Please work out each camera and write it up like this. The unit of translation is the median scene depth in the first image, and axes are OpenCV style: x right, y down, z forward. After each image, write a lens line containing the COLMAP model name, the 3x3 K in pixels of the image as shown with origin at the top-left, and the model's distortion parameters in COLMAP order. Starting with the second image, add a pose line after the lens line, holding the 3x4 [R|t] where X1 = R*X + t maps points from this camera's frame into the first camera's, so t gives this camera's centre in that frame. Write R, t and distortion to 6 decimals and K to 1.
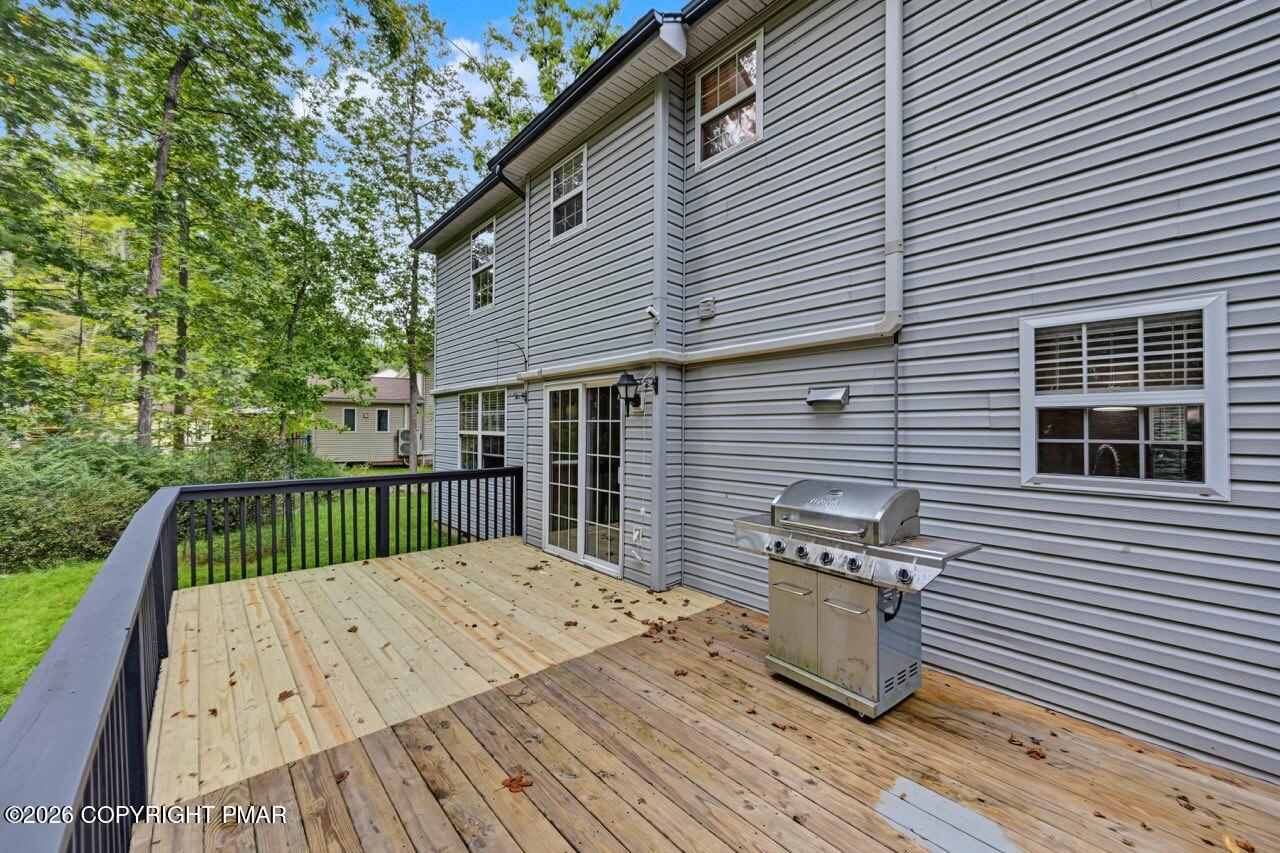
lens RADIAL K [[520.2, 0, 620.0], [0, 520.2, 420.6], [0, 0, 1]] dist [0.001232, 0.000195]
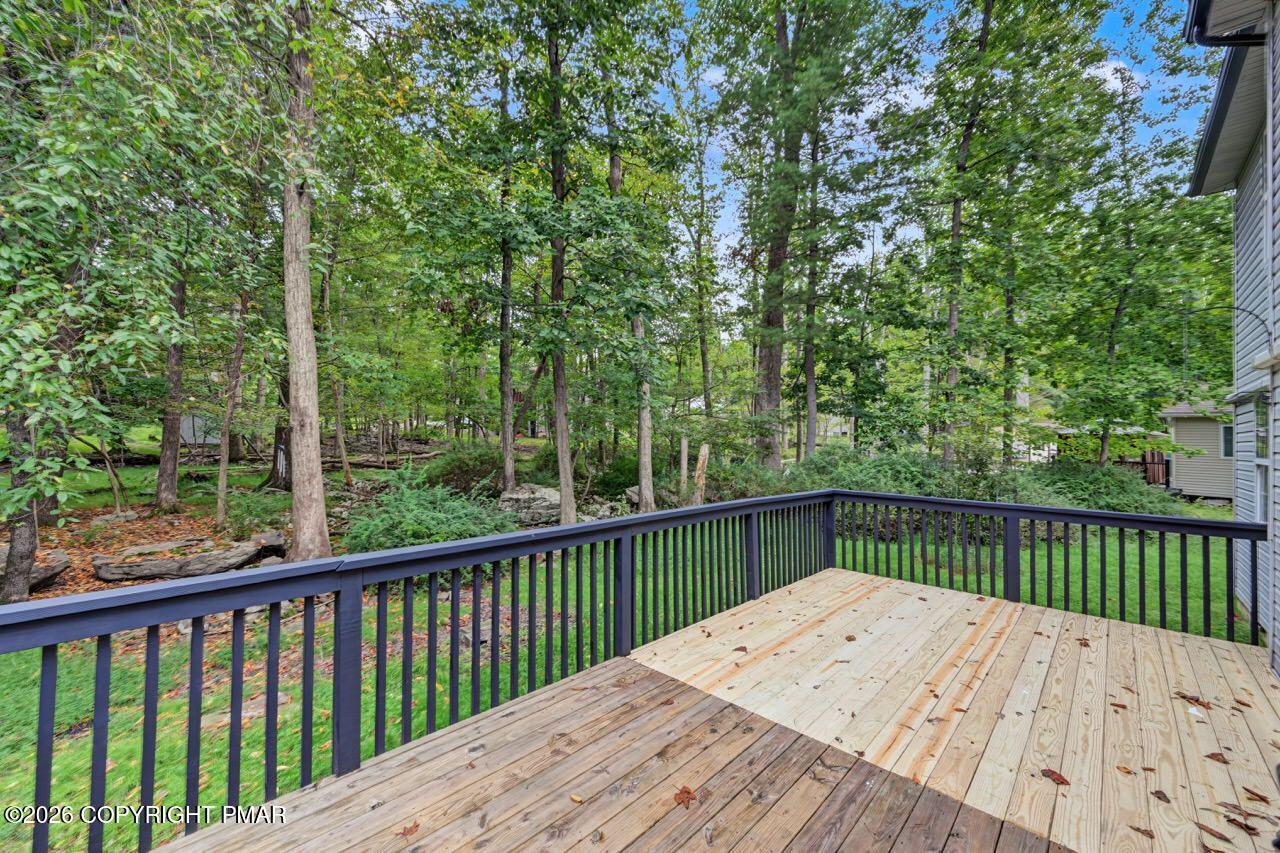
lens RADIAL K [[500.2, 0, 647.0], [0, 500.2, 427.9], [0, 0, 1]] dist [-0.001134, -0.000138]
pose [[0.109791, -0.019846, -0.993757, 0.393443], [-0.006358, 0.999766, -0.020669, -0.000793], [0.993934, 0.008588, 0.109639, 0.411549]]
